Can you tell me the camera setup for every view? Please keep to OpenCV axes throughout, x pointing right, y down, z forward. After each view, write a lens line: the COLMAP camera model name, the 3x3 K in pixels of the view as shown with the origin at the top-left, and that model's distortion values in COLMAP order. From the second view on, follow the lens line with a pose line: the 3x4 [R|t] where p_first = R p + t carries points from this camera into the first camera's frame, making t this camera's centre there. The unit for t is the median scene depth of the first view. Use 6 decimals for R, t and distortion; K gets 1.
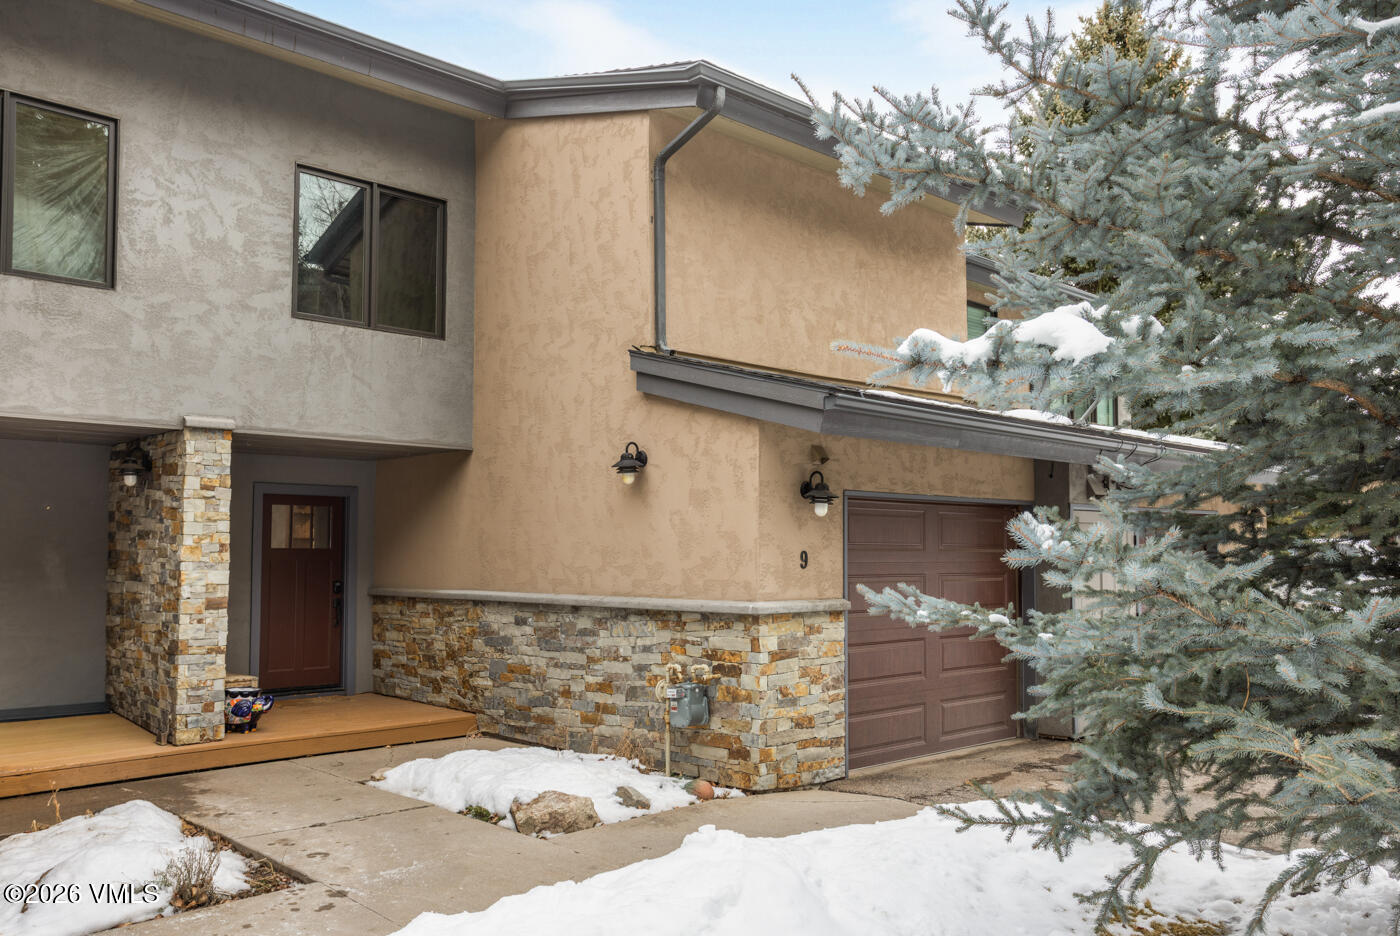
lens RADIAL K [[1124.8, 0, 699.9], [0, 1124.8, 477.9], [0, 0, 1]] dist [0.014512, 0.005930]
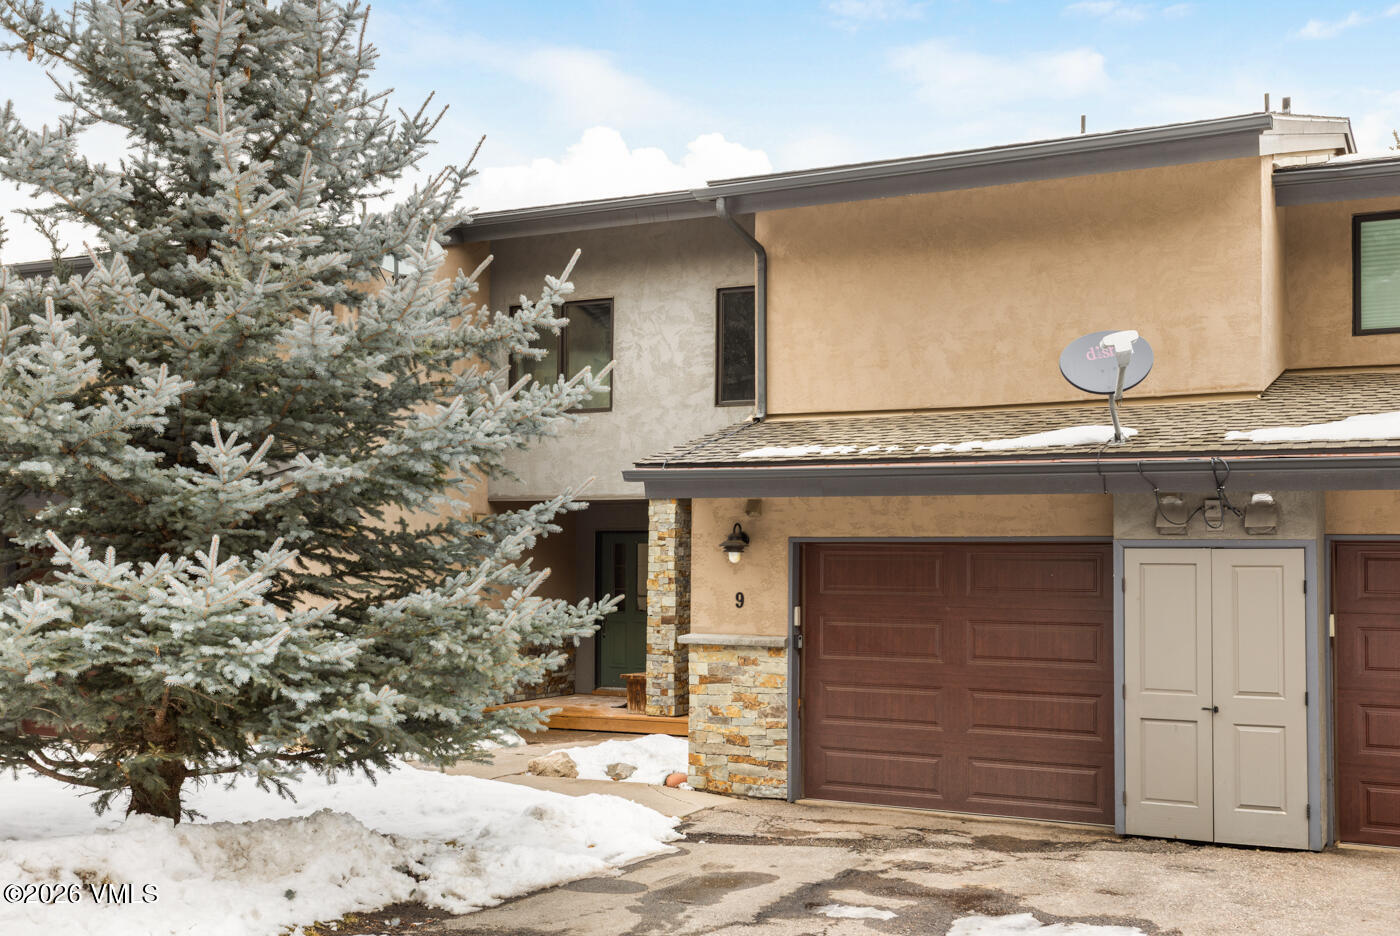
lens RADIAL K [[1608.6, 0, 700.0], [0, 1608.6, 465.2], [0, 0, 1]] dist [0.006564, 0.000000]
pose [[0.307305, -0.053242, -0.950121, 1.550285], [0.058175, 0.997617, -0.037088, -0.005689], [0.949831, -0.043876, 0.309670, 0.430585]]
